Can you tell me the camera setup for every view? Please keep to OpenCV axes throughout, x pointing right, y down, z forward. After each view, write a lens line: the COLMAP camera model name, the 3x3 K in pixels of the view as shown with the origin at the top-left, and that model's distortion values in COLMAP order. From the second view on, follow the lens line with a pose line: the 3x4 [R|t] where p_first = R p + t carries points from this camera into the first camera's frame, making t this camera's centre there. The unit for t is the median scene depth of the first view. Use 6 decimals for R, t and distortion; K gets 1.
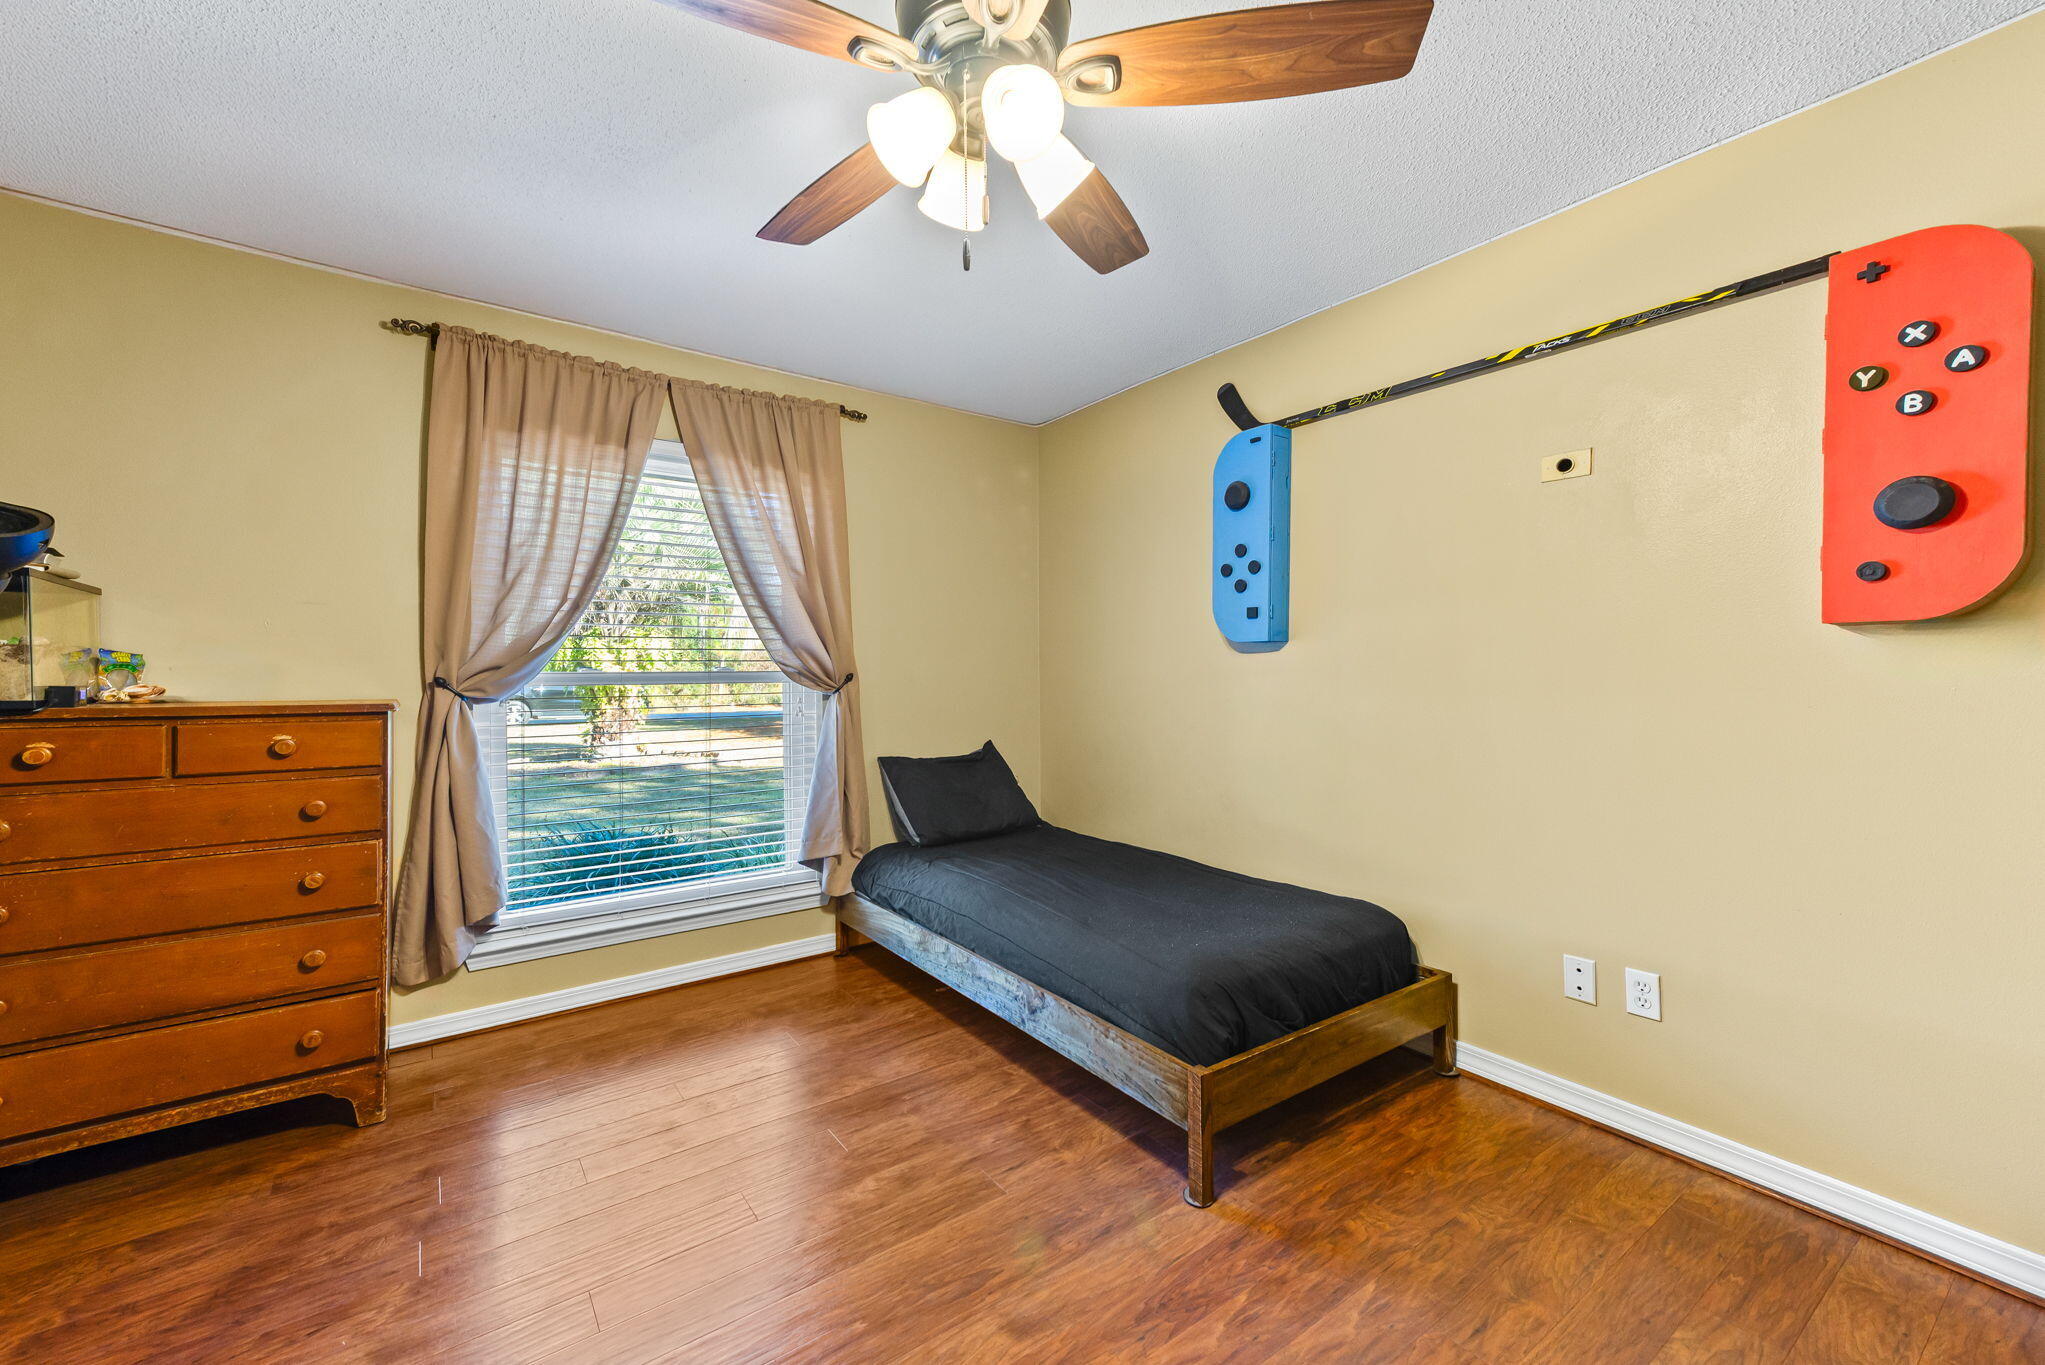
lens RADIAL K [[812.6, 0, 1028.2], [0, 812.6, 677.5], [0, 0, 1]] dist [0.017910, -0.000664]
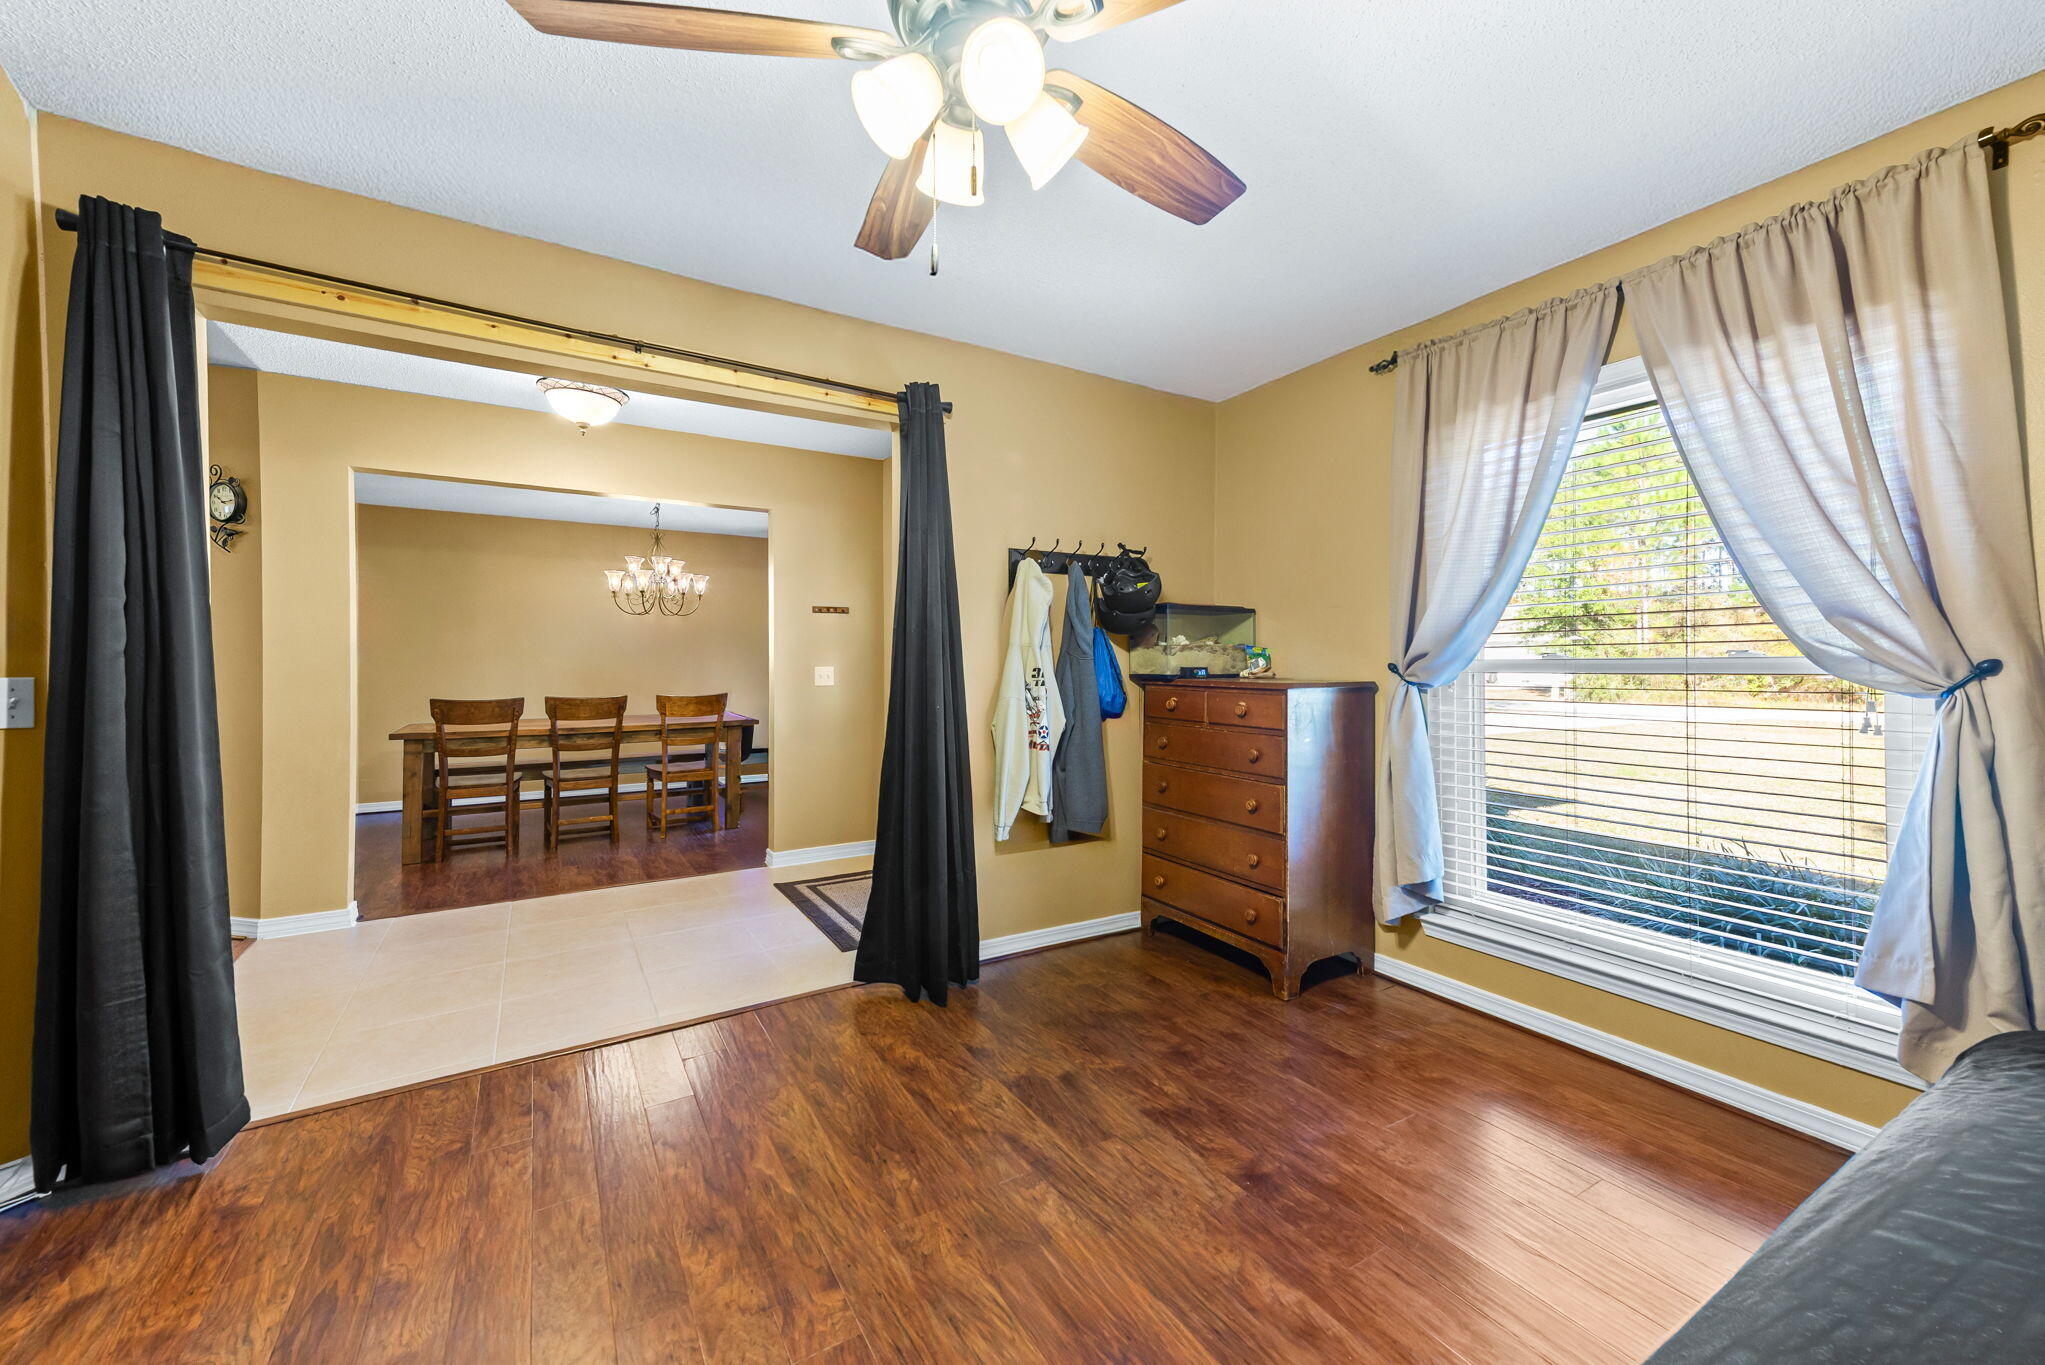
lens RADIAL K [[812.6, 0, 1030.9], [0, 812.6, 678.6], [0, 0, 1]] dist [0.017910, -0.000664]
pose [[-0.091284, 0.021762, -0.995587, 0.529411], [-0.008915, 0.999703, 0.022669, -0.001502], [0.995785, 0.010945, -0.091062, 0.697210]]
